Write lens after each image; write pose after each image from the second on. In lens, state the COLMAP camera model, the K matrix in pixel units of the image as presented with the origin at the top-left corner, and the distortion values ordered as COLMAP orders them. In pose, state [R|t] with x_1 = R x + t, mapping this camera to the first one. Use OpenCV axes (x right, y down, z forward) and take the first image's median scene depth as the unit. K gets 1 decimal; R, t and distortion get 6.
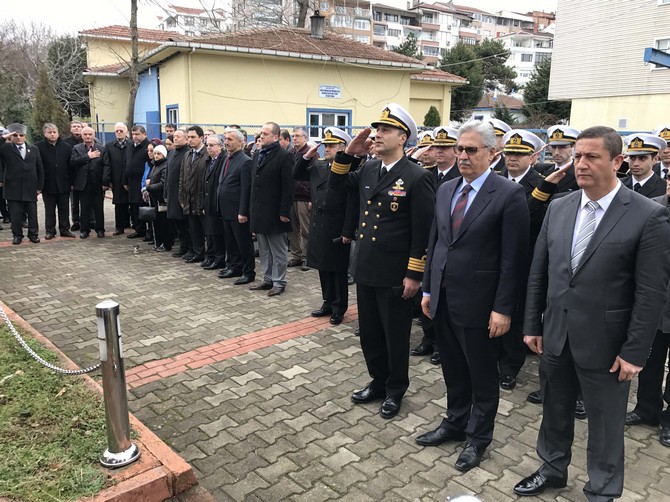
lens RADIAL K [[560.7, 0, 333.4], [0, 560.7, 251.9], [0, 0, 1]] dist [0.003006, 0.008101]
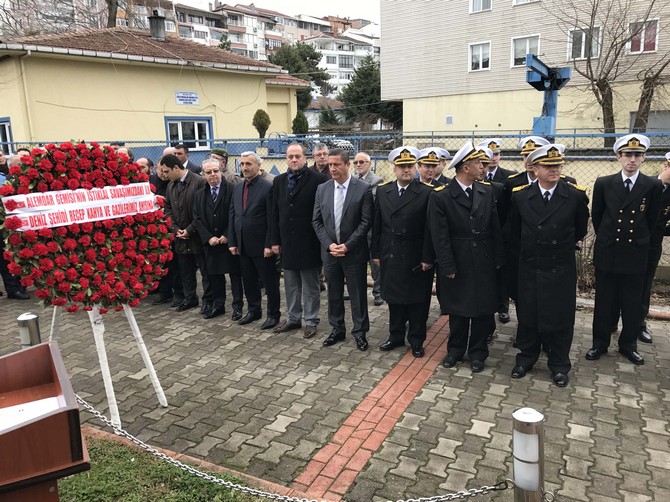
lens RADIAL K [[560.7, 0, 341.2], [0, 560.7, 249.9], [0, 0, 1]] dist [0.003006, 0.008101]
pose [[0.938954, -0.111689, 0.325408, -0.096175], [0.113713, 0.993430, 0.012857, -0.018170], [-0.324706, 0.024931, 0.945486, 0.041523]]
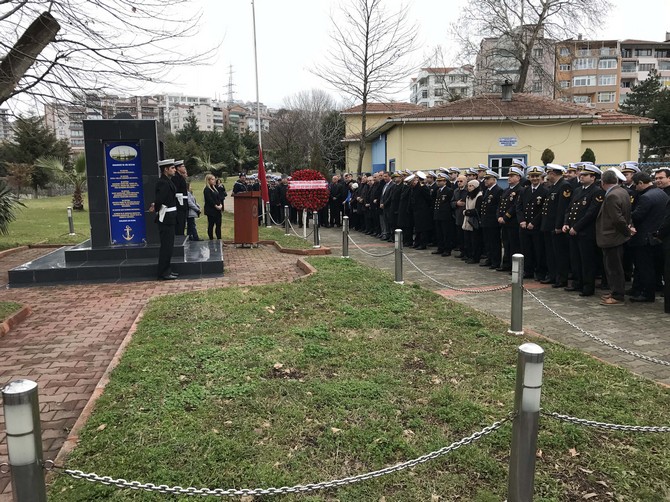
lens RADIAL K [[560.7, 0, 333.9], [0, 560.7, 254.8], [0, 0, 1]] dist [0.003006, 0.008101]
pose [[0.903001, 0.016904, -0.429305, 0.192755], [-0.048470, 0.996855, -0.062700, 0.081258], [0.426895, 0.077426, 0.900980, -0.341526]]
